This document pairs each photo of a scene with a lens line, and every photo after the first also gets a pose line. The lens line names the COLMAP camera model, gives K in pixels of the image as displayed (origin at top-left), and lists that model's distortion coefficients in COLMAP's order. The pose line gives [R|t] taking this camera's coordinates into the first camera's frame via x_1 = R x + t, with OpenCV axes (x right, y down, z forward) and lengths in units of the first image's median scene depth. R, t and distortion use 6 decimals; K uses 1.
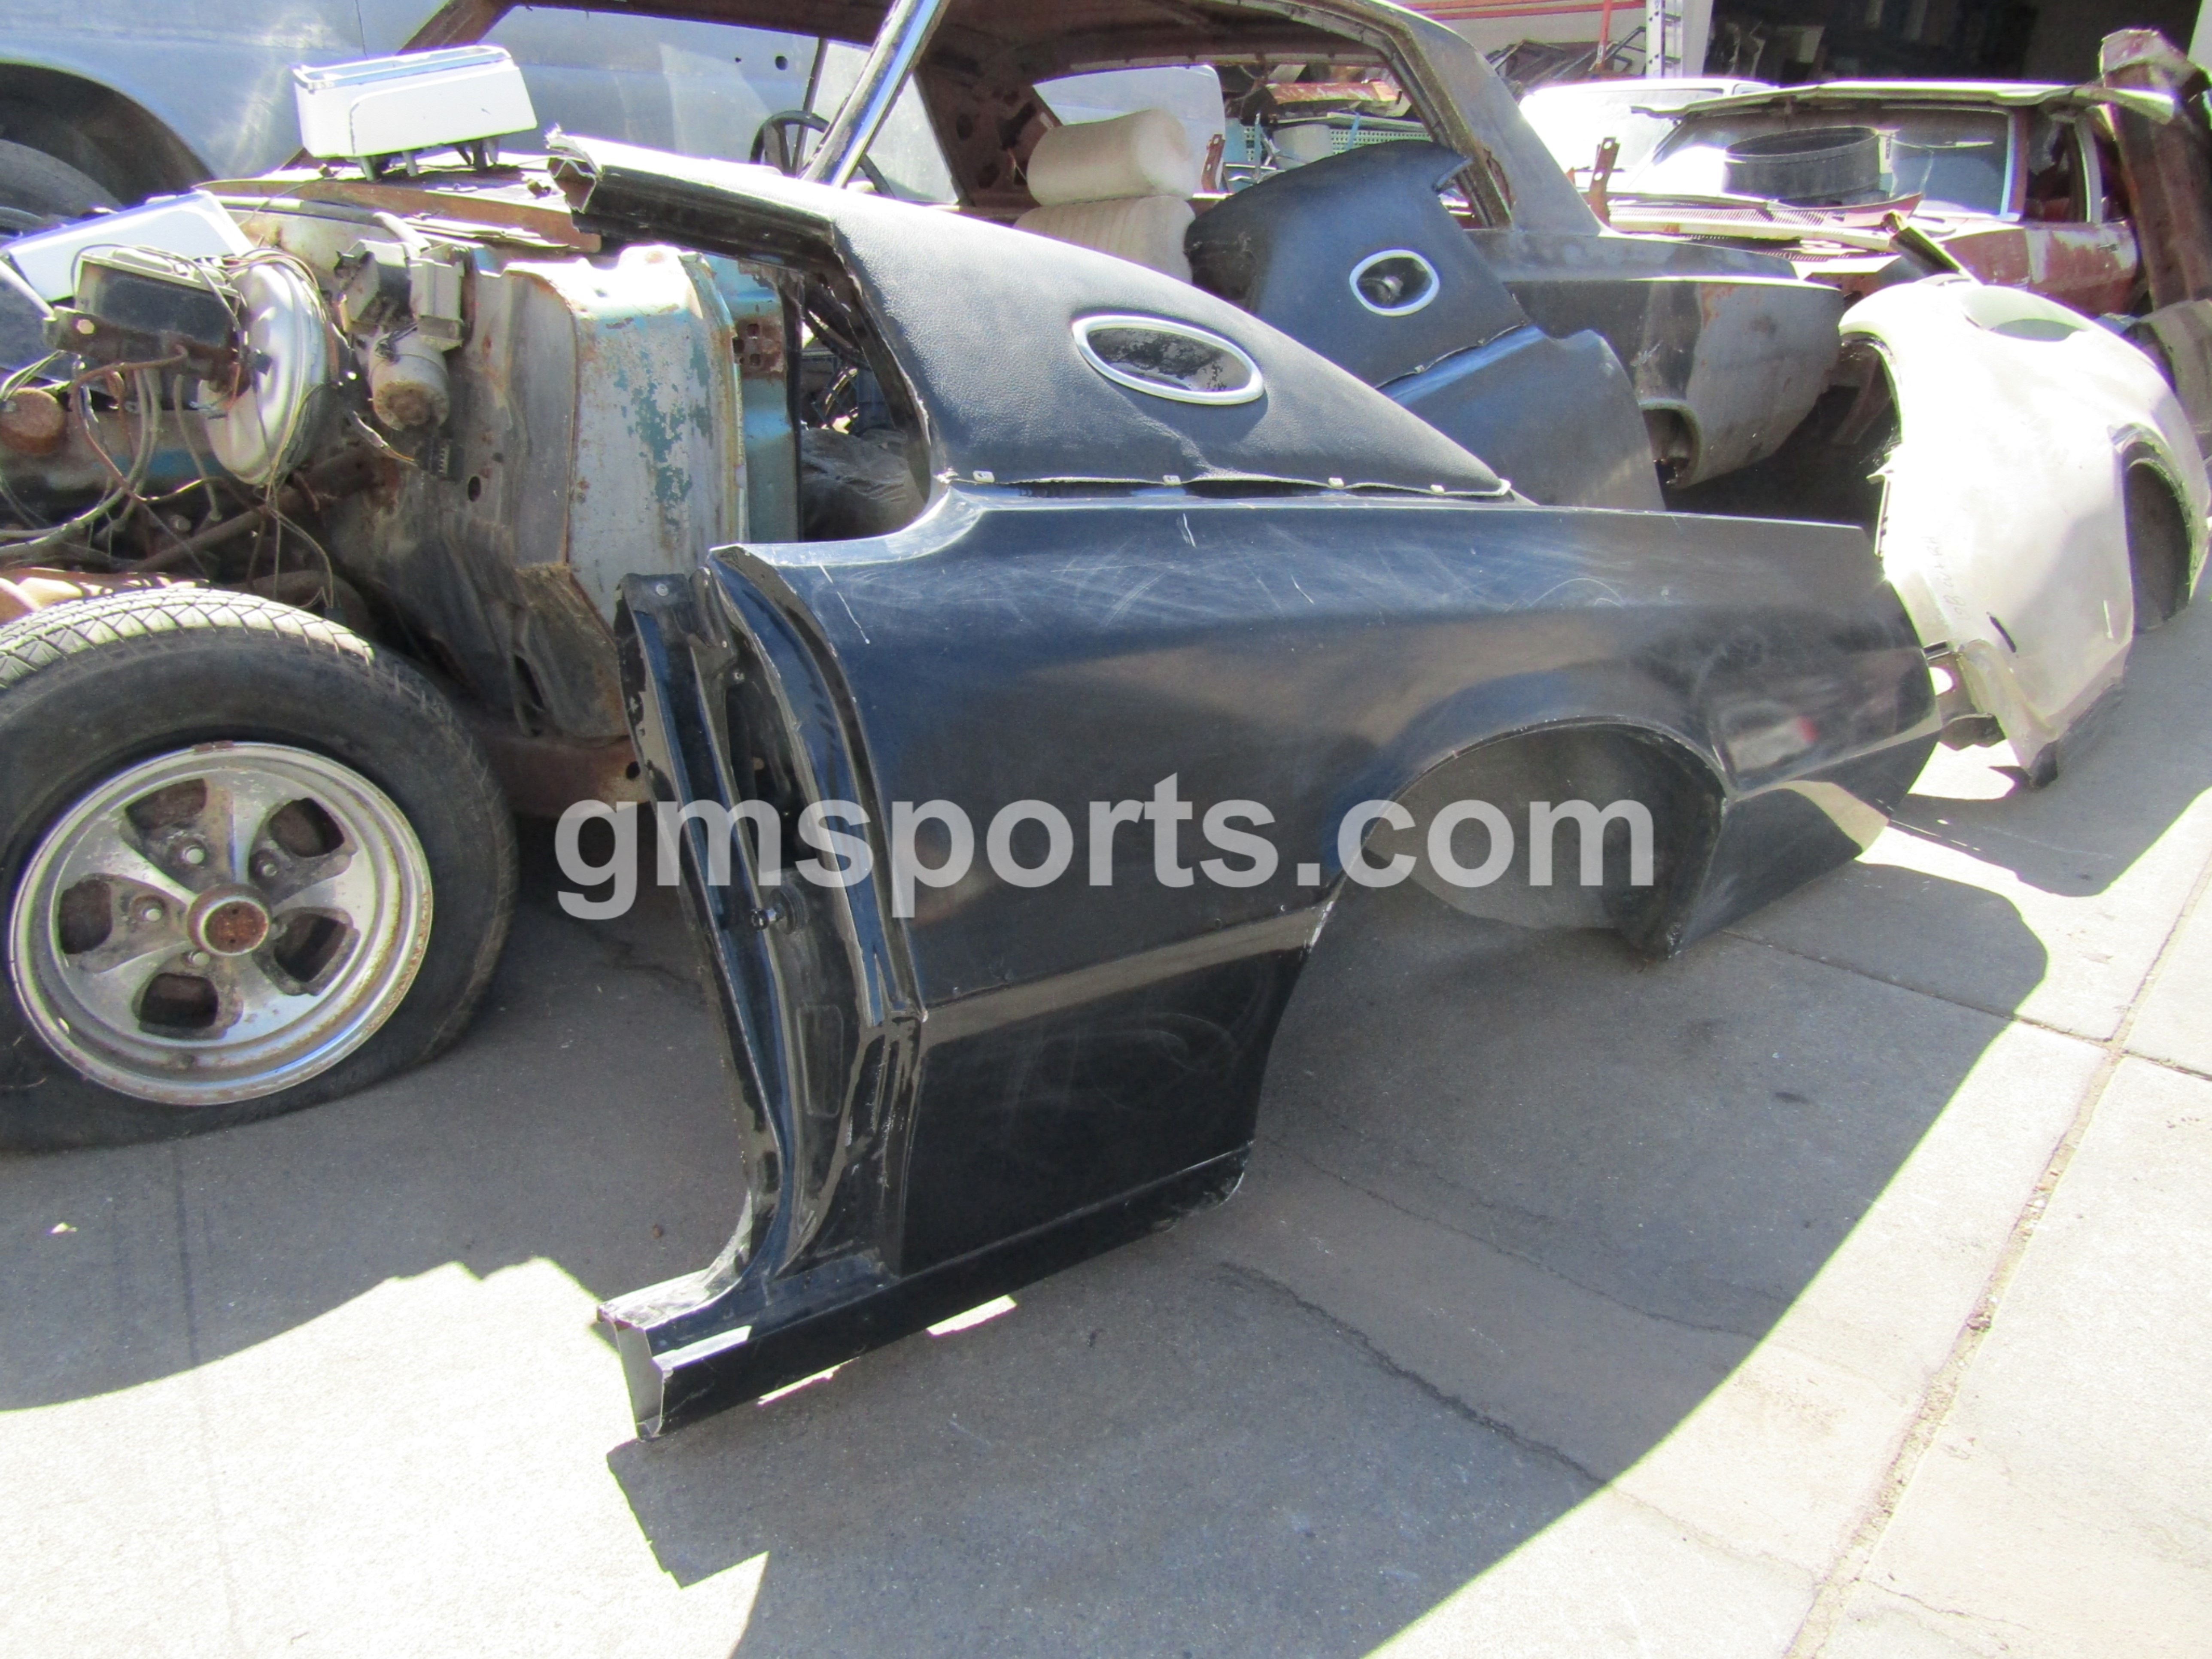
lens RADIAL K [[1573.3, 0, 1115.9], [0, 1573.3, 843.6], [0, 0, 1]] dist [-0.012490, 0.000417]
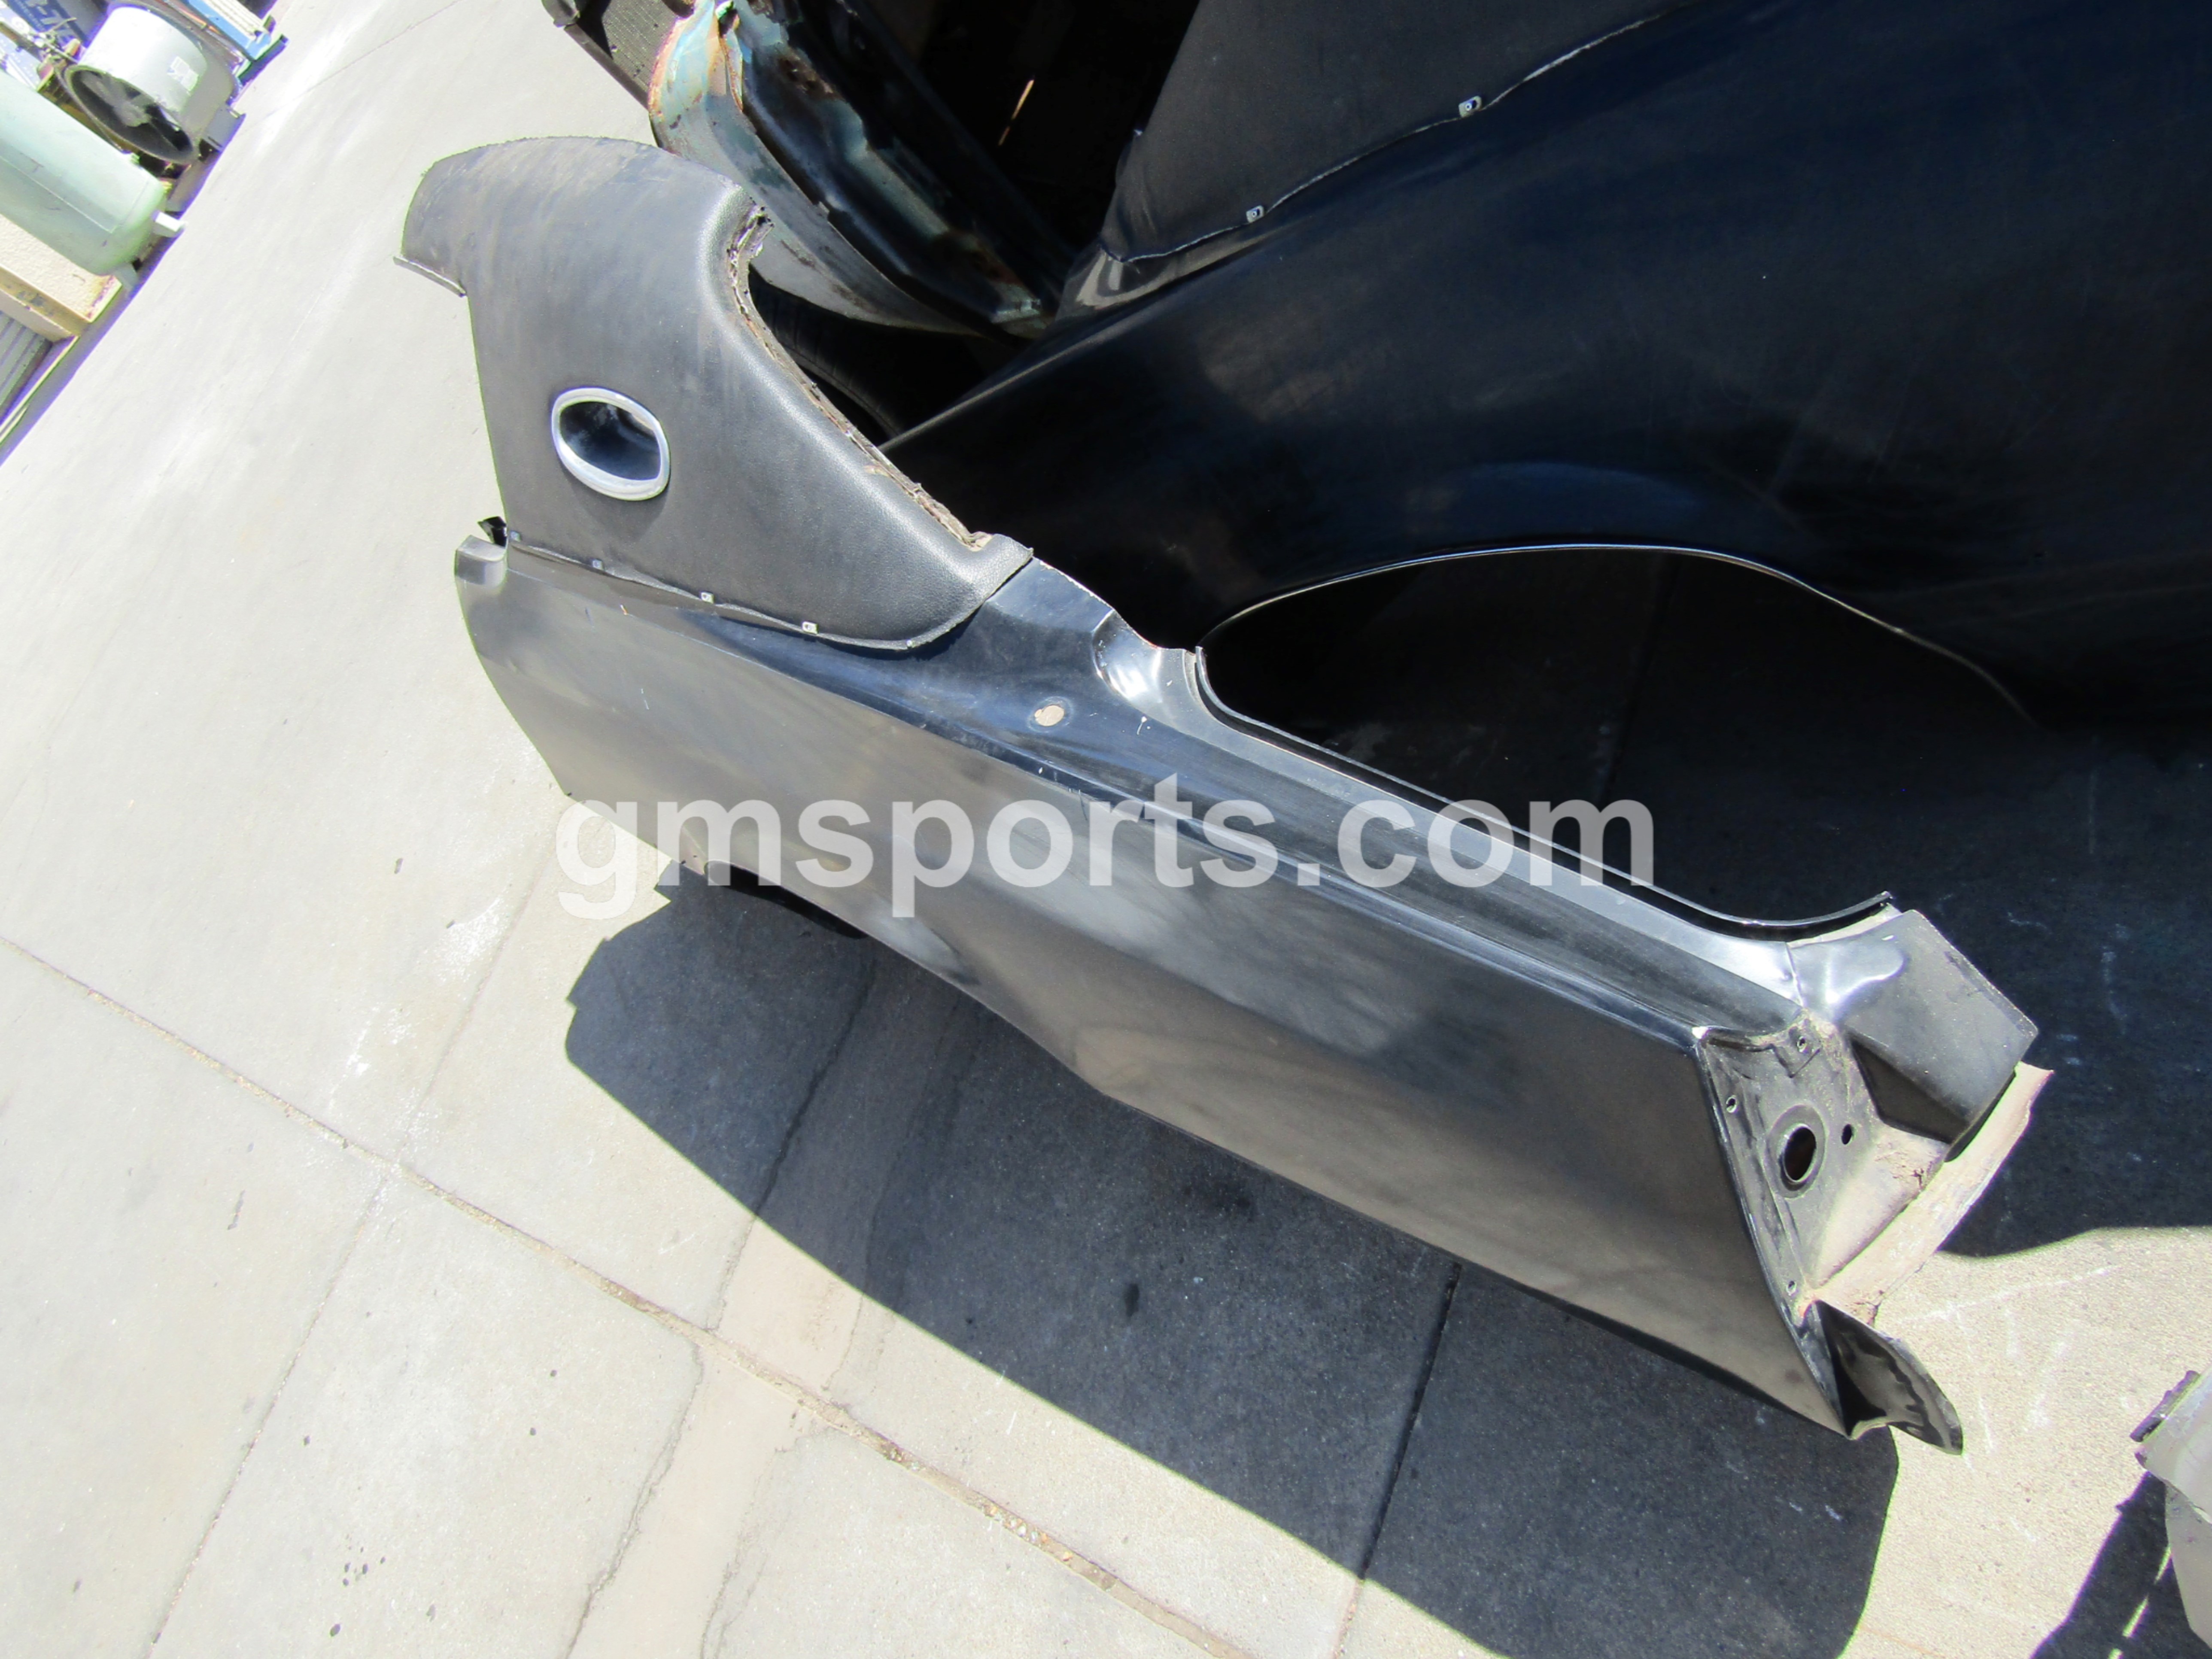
lens RADIAL K [[1574.5, 0, 1113.1], [0, 1574.5, 843.0], [0, 0, 1]] dist [0.000120, -0.000576]
pose [[0.158481, 0.724978, -0.670292, 0.958214], [0.272869, 0.620273, 0.735394, -0.792848], [0.948908, -0.299447, -0.099523, 1.283115]]
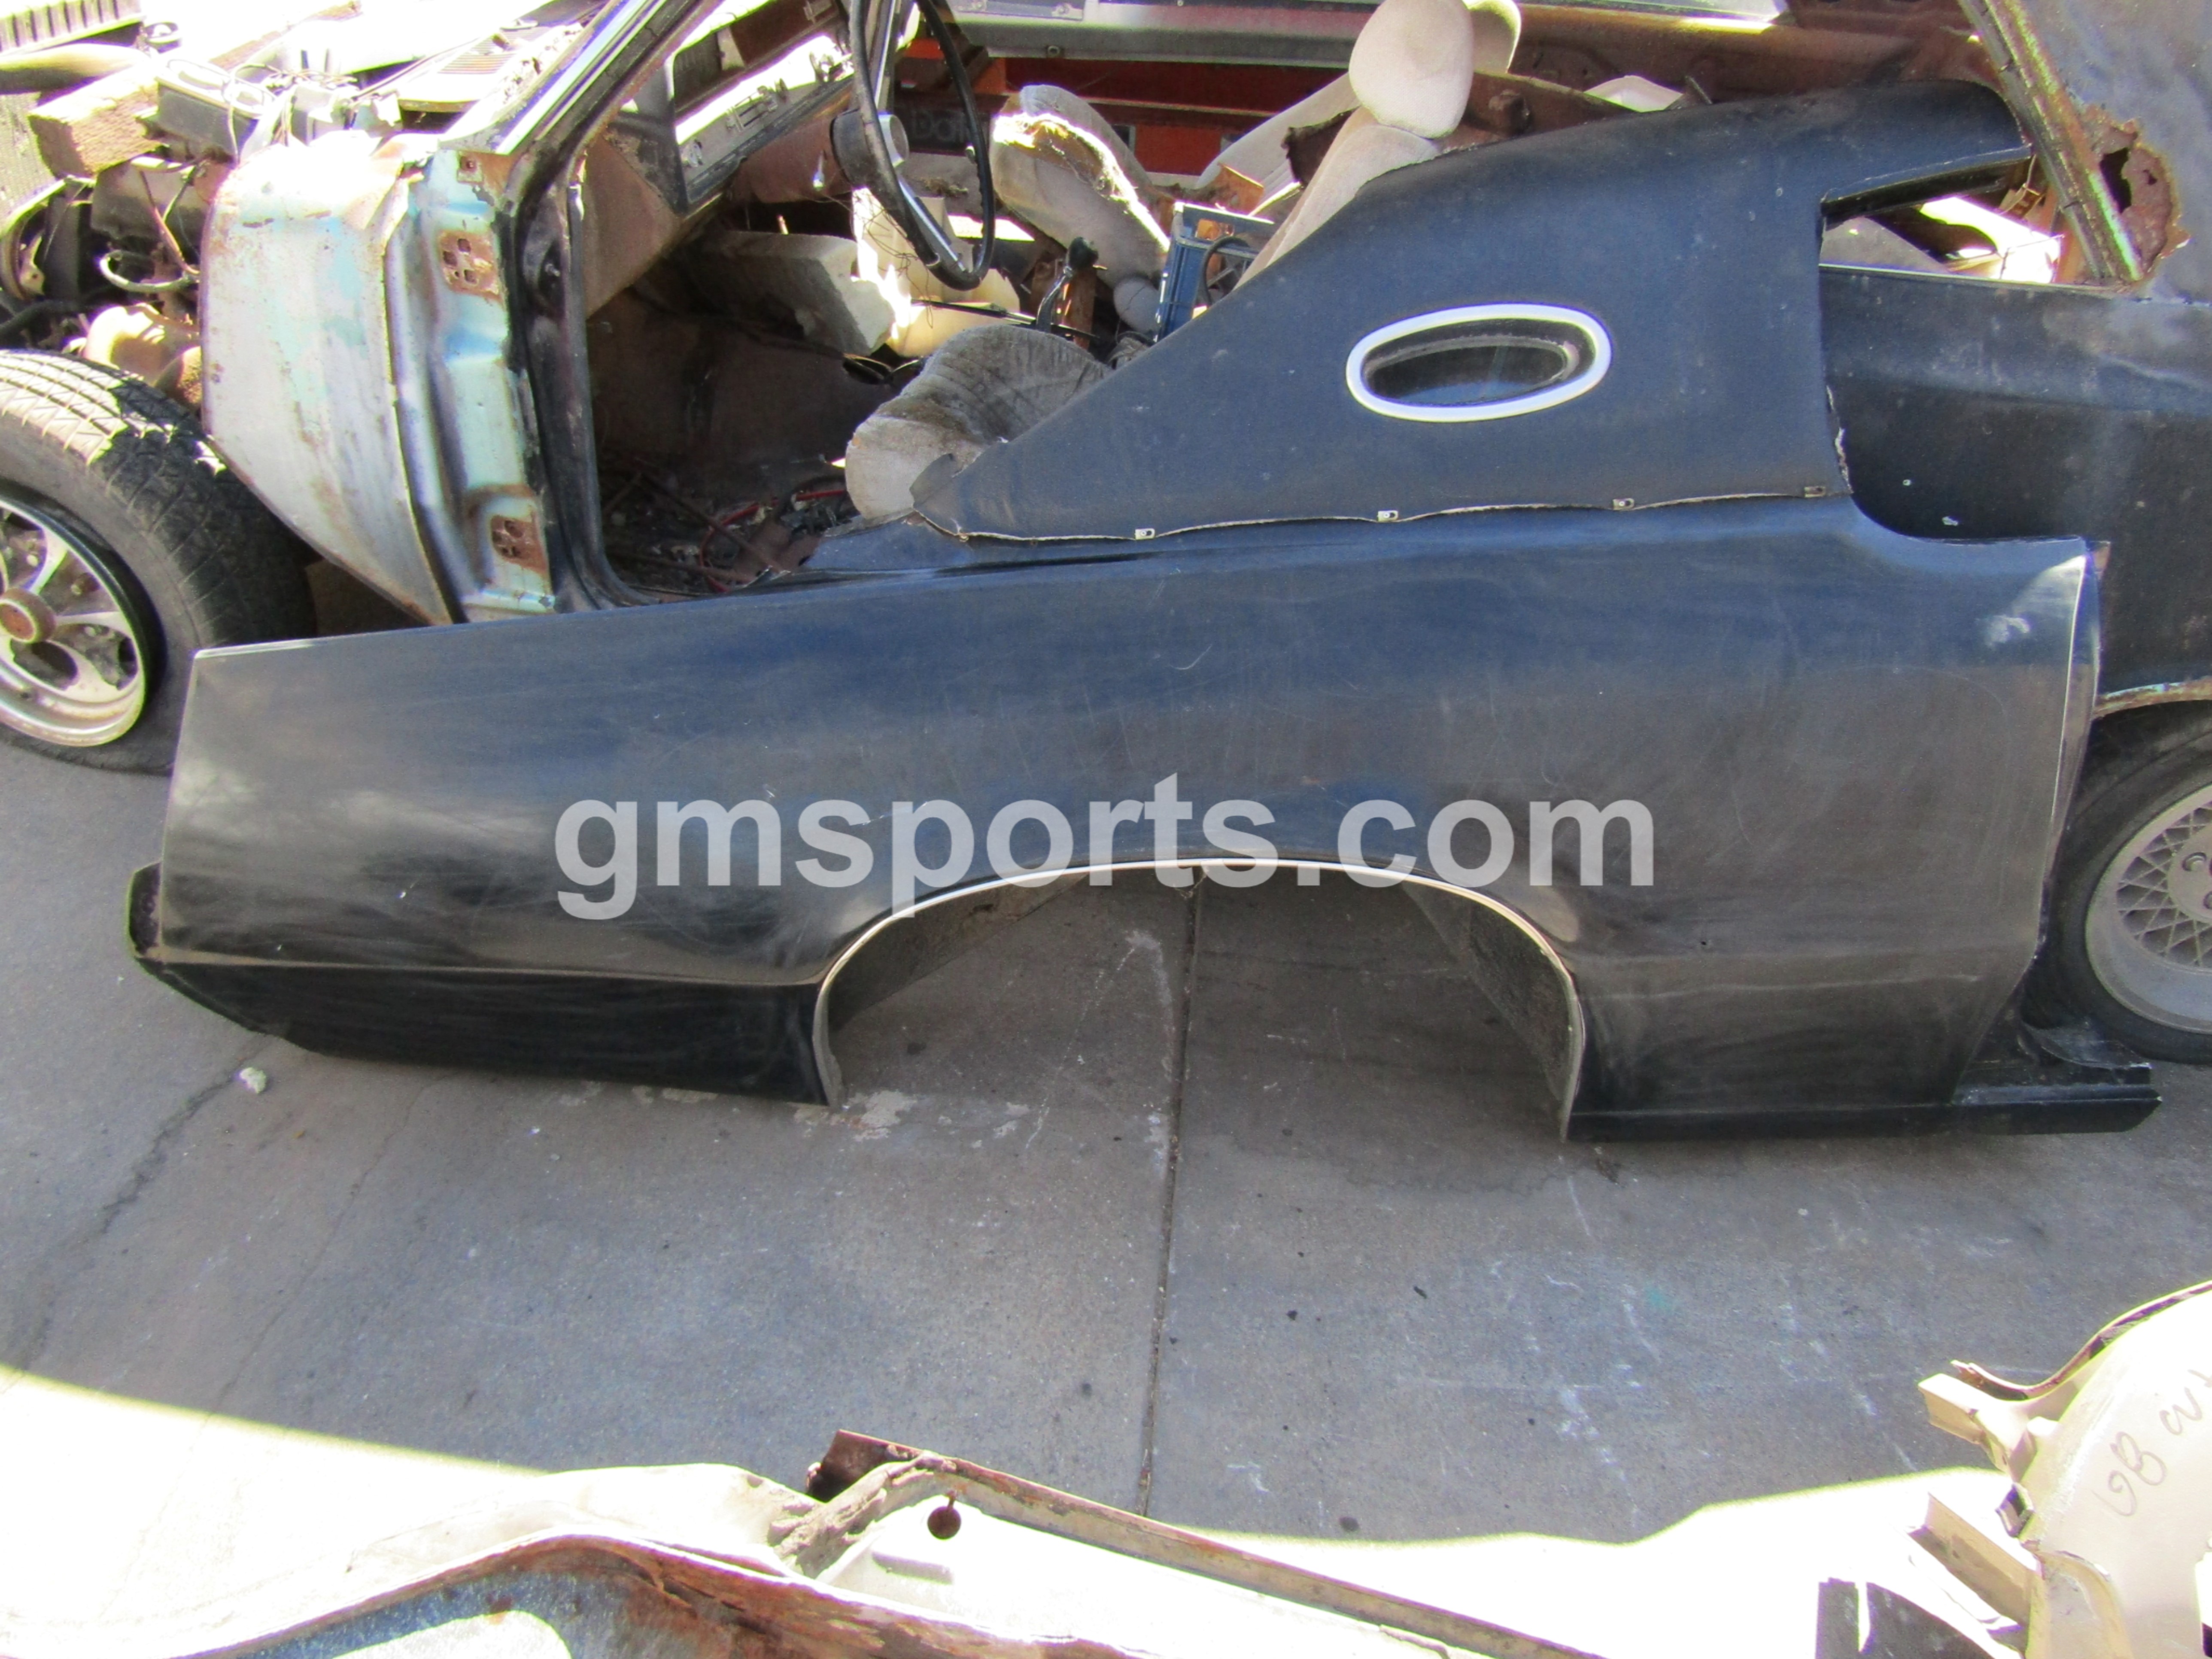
lens RADIAL K [[1574.1, 0, 1106.1], [0, 1574.1, 846.7], [0, 0, 1]] dist [-0.011896, 0.002956]
pose [[0.567334, 0.493772, -0.659030, 0.876254], [-0.351144, 0.868944, 0.348761, -0.532440], [0.744869, 0.033550, 0.666367, 0.750938]]
